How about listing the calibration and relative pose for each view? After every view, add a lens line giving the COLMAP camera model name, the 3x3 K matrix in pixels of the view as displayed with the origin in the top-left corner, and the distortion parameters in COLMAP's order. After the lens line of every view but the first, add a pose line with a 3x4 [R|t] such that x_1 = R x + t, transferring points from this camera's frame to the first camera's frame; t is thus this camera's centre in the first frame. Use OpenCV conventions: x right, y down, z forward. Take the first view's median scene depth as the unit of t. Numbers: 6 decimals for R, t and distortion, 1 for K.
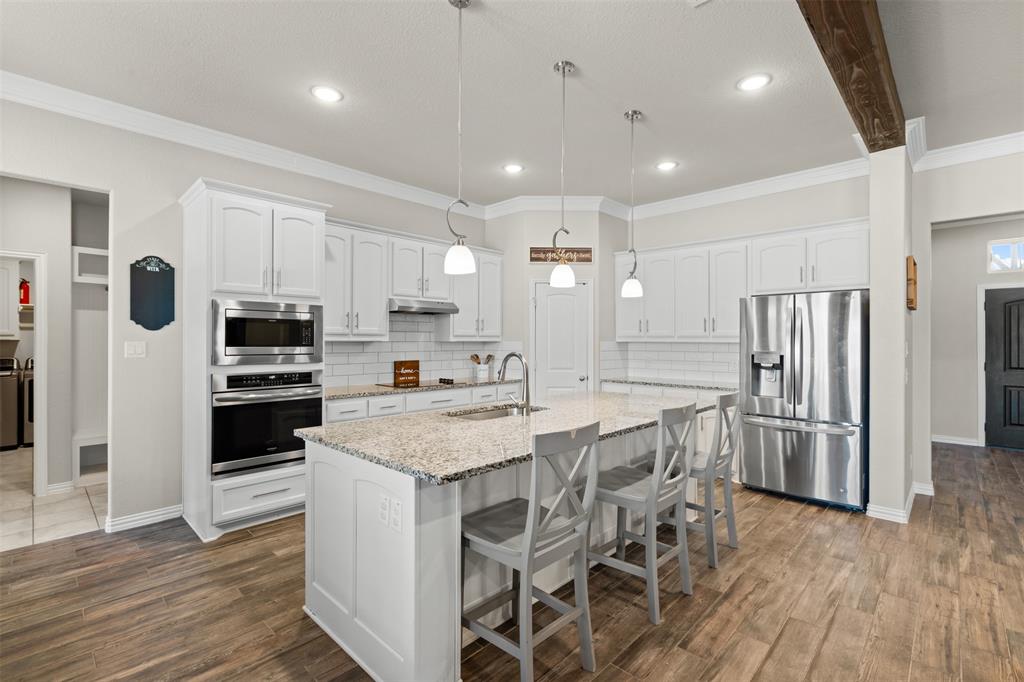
lens RADIAL K [[464.9, 0, 508.2], [0, 464.9, 335.9], [0, 0, 1]] dist [0.001595, -0.000082]
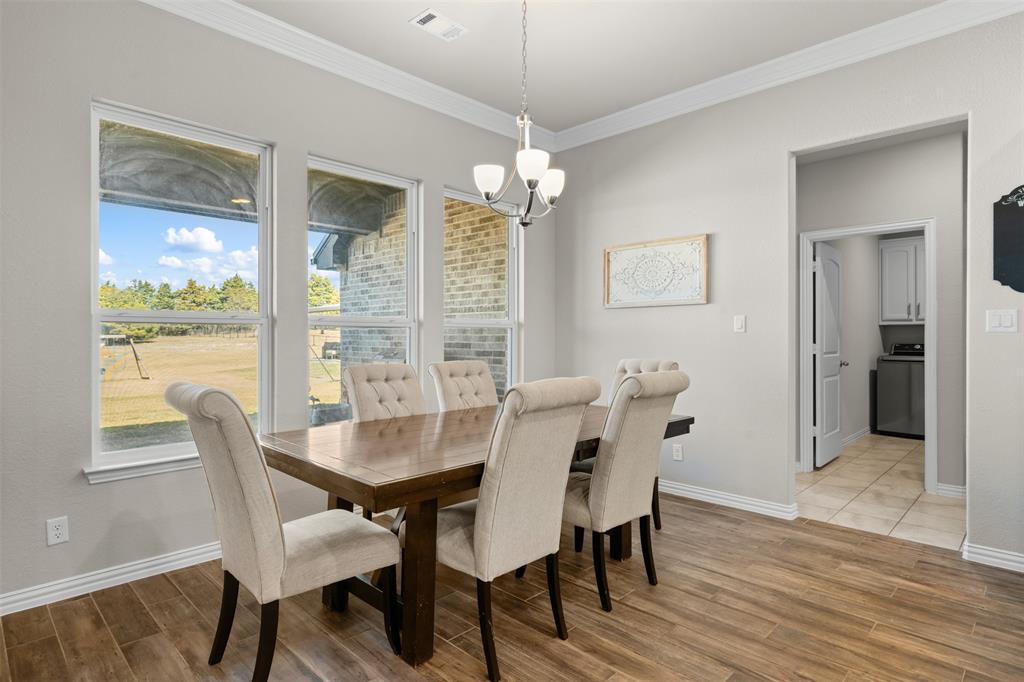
lens RADIAL K [[546.7, 0, 513.8], [0, 546.7, 335.3], [0, 0, 1]] dist [0.006416, 0.002075]
pose [[-0.007868, -0.004022, -0.999961, 0.053364], [0.005559, 0.999976, -0.004066, 0.050871], [0.999954, -0.005591, -0.007846, 0.250690]]
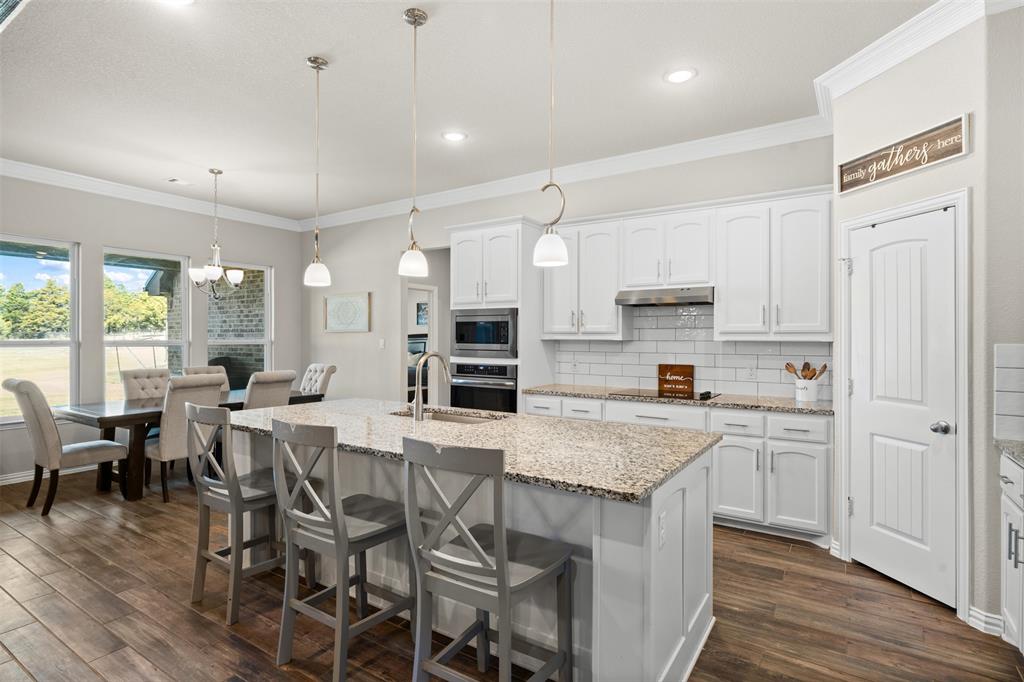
lens RADIAL K [[518.0, 0, 514.8], [0, 518.0, 336.8], [0, 0, 1]] dist [0.004249, 0.000880]
pose [[0.186350, -0.004582, -0.982473, 0.893790], [0.006467, 0.999973, -0.003437, 0.009936], [0.982462, -0.005713, 0.186374, 0.826062]]
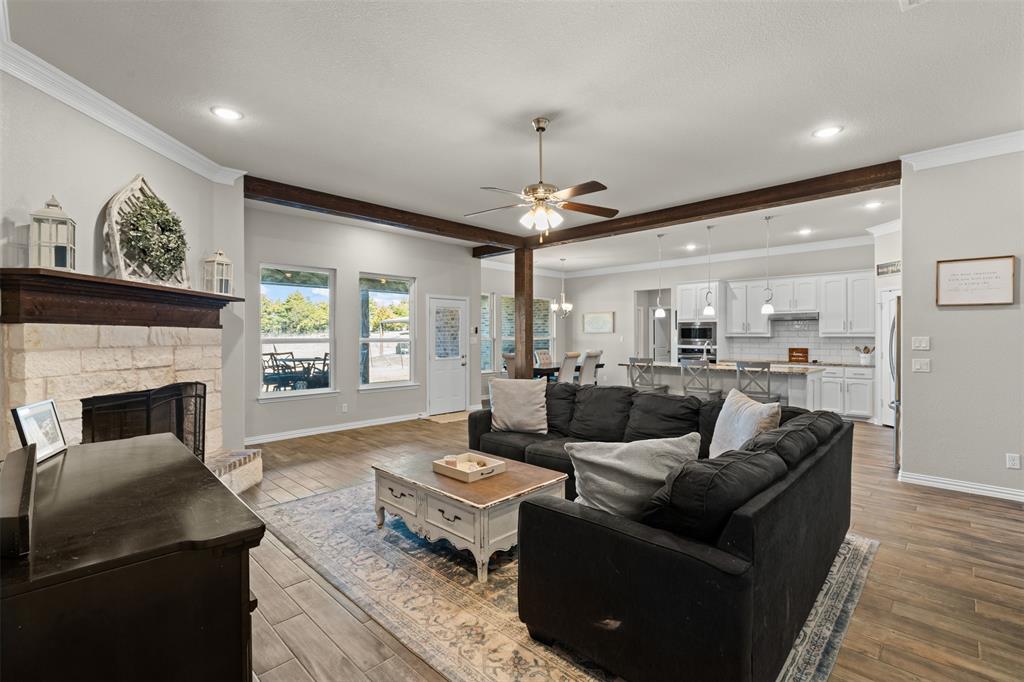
lens RADIAL K [[464.9, 0, 513.1], [0, 464.9, 335.8], [0, 0, 1]] dist [0.001595, -0.000082]
pose [[-0.003183, -0.003842, -0.999988, 2.166347], [0.010376, 0.999939, -0.003875, 0.006630], [0.999941, -0.010388, -0.003143, -0.042127]]
